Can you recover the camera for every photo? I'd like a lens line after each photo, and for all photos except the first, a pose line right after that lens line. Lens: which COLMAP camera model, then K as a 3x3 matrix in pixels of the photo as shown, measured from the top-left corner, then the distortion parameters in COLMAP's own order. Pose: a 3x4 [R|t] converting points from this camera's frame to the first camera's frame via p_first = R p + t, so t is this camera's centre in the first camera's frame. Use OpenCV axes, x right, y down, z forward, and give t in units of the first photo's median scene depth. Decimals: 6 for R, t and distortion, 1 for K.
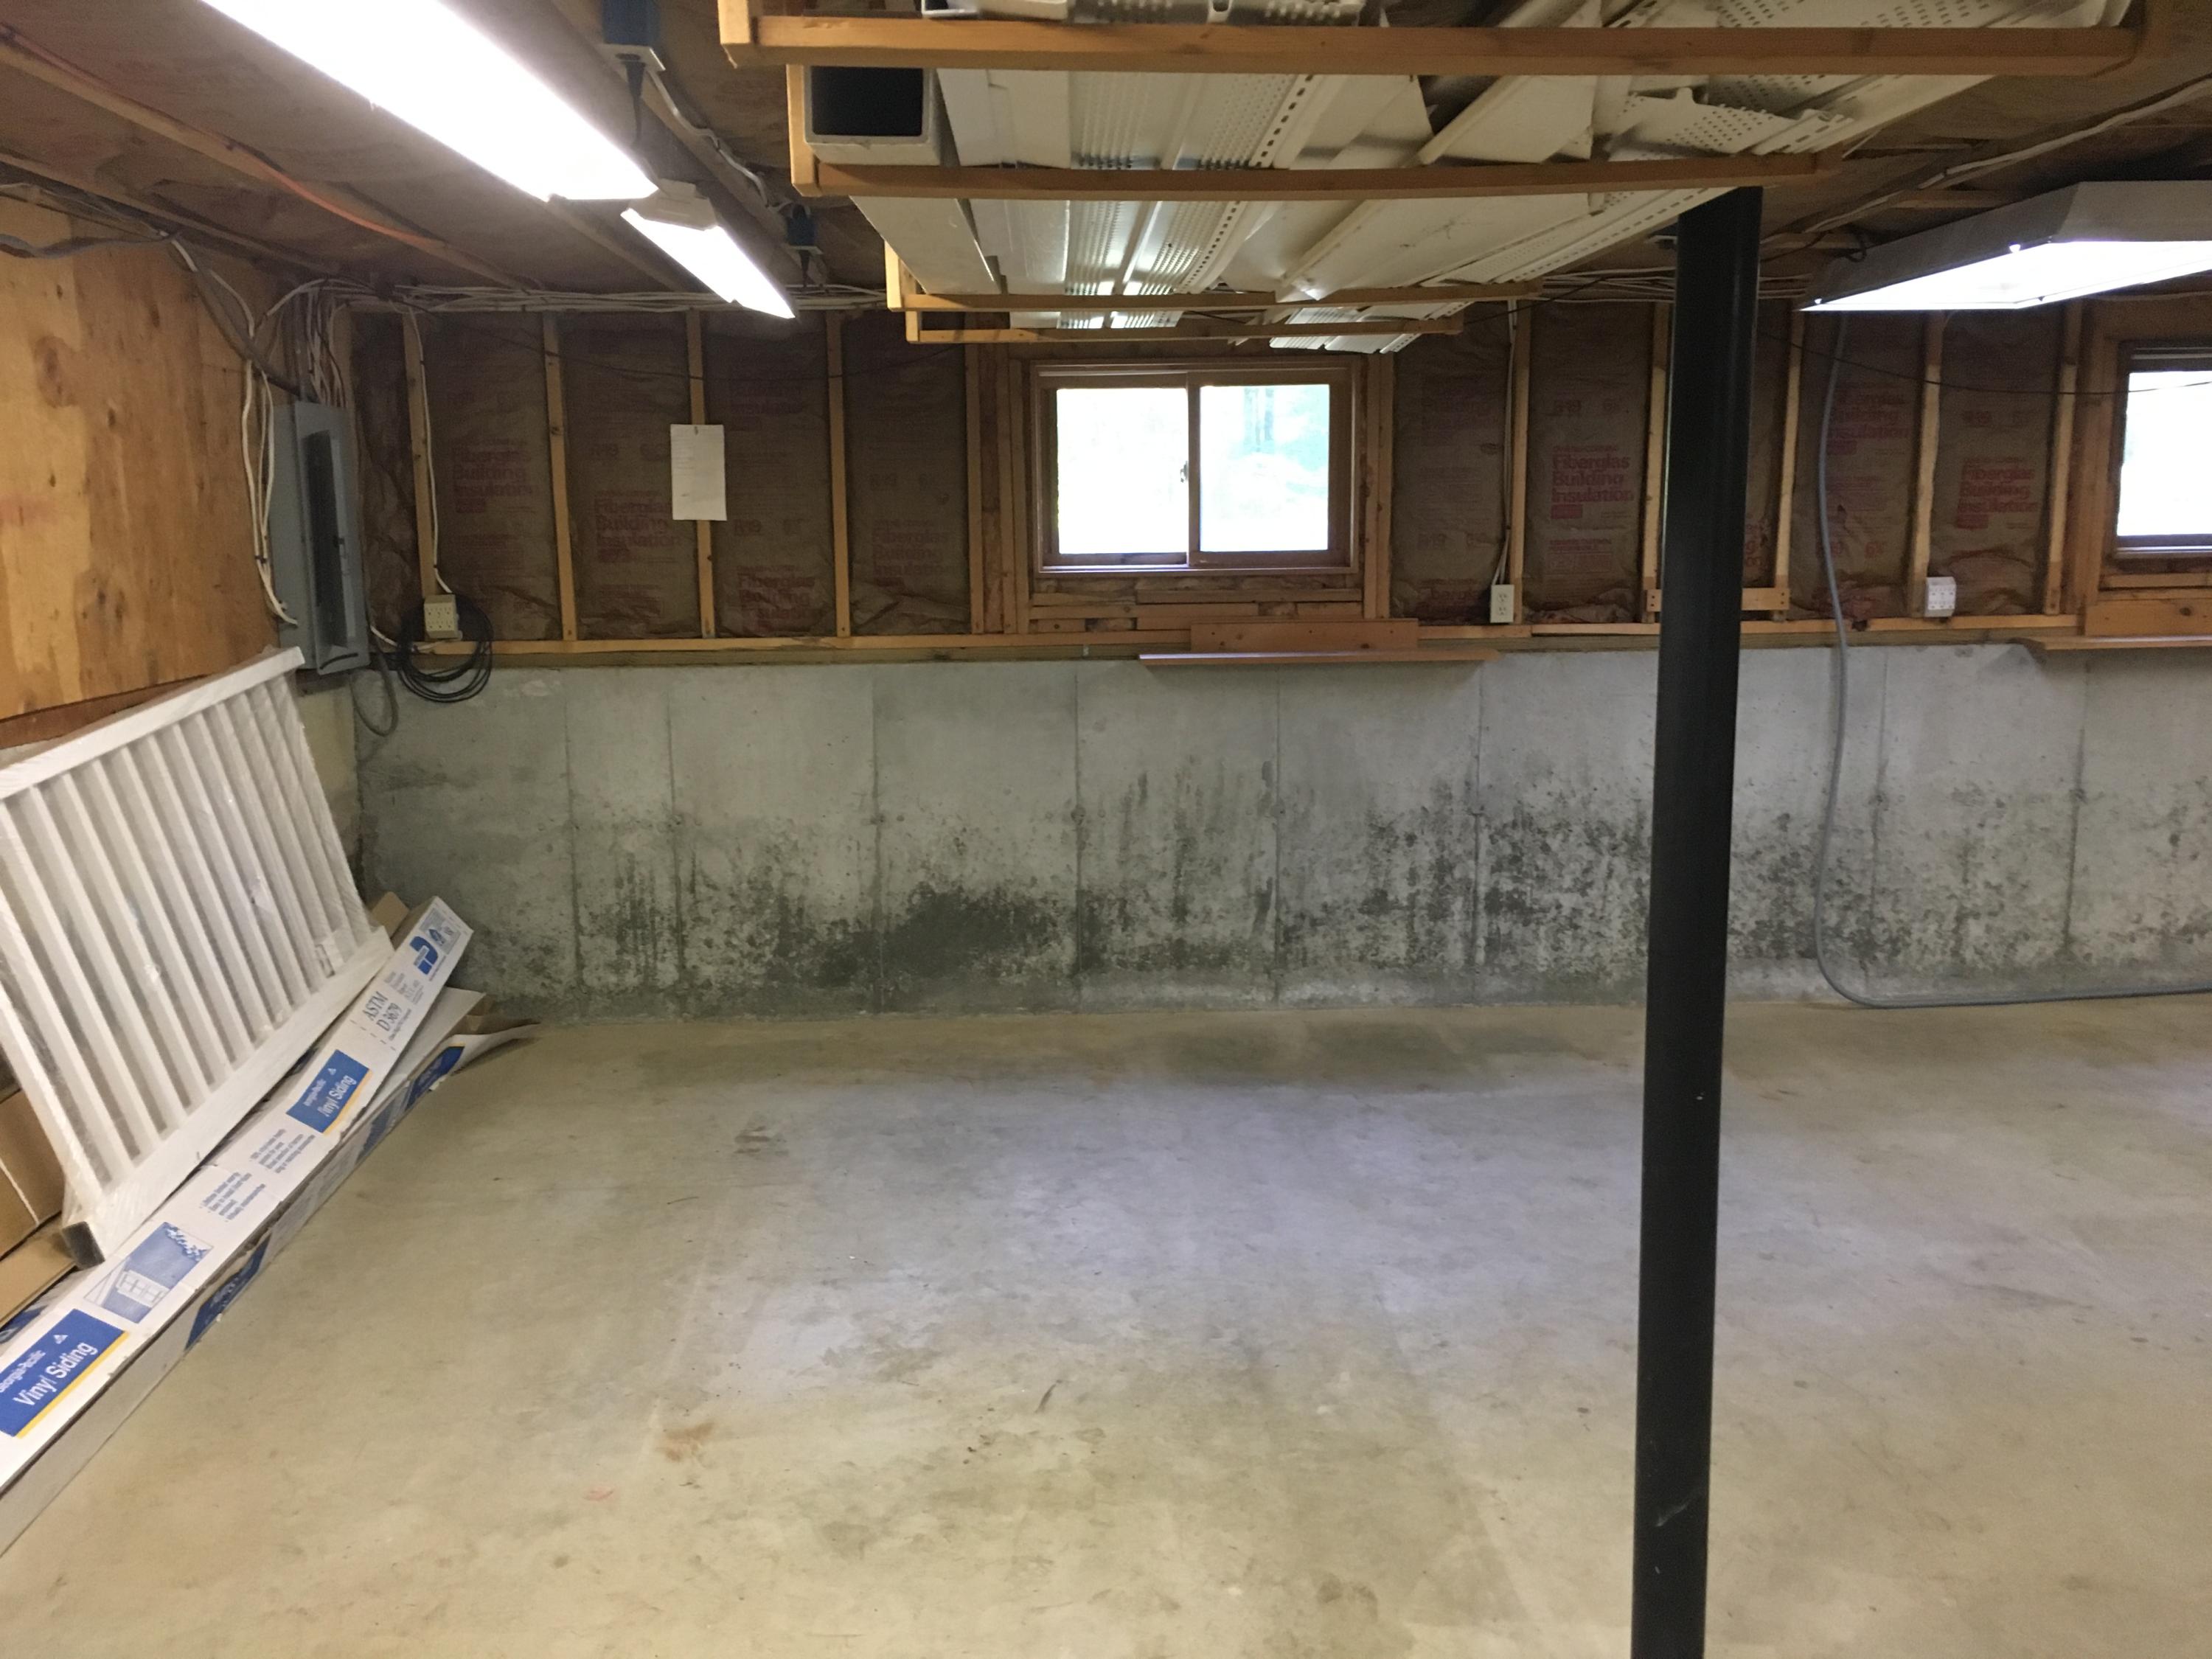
lens RADIAL K [[1890.5, 0, 1098.5], [0, 1890.5, 823.6], [0, 0, 1]] dist [0.067077, -0.085867]
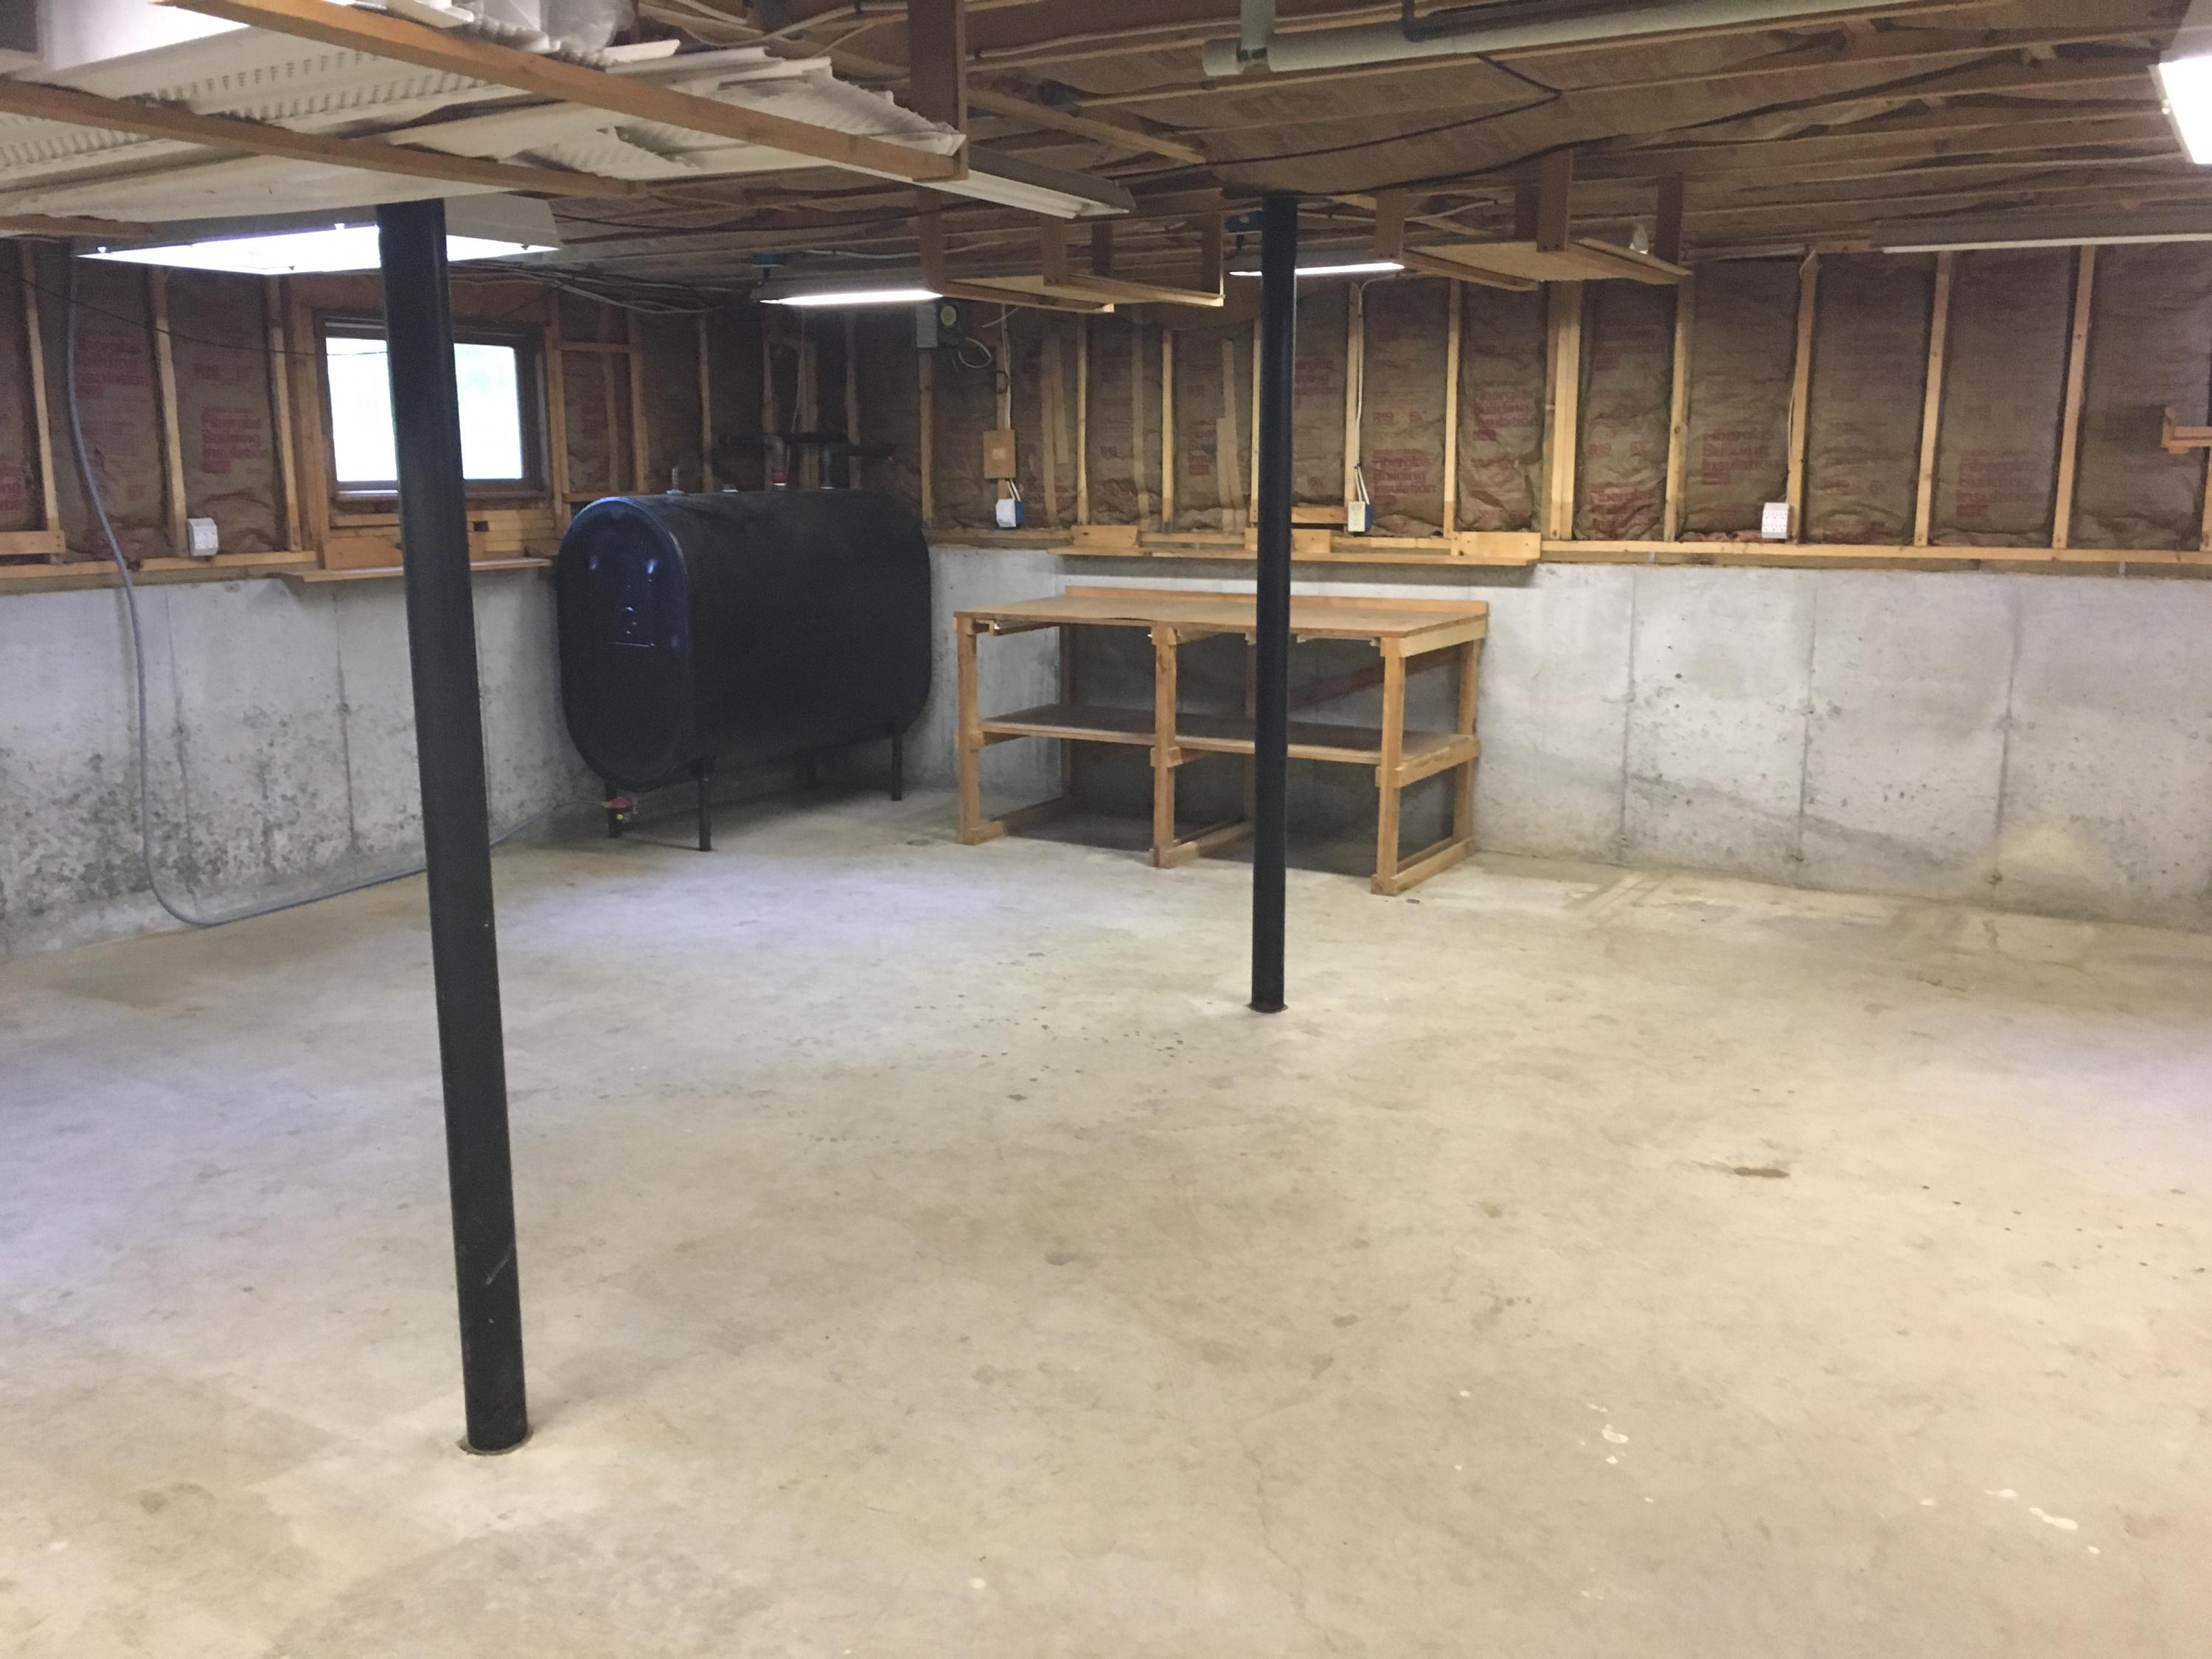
lens RADIAL K [[1890.5, 0, 1111.2], [0, 1890.5, 832.5], [0, 0, 1]] dist [0.067077, -0.085867]
pose [[0.544147, -0.152184, 0.825072, -0.190734], [0.127548, 0.986986, 0.097929, 0.004935], [-0.829238, 0.051949, 0.556476, -0.011475]]
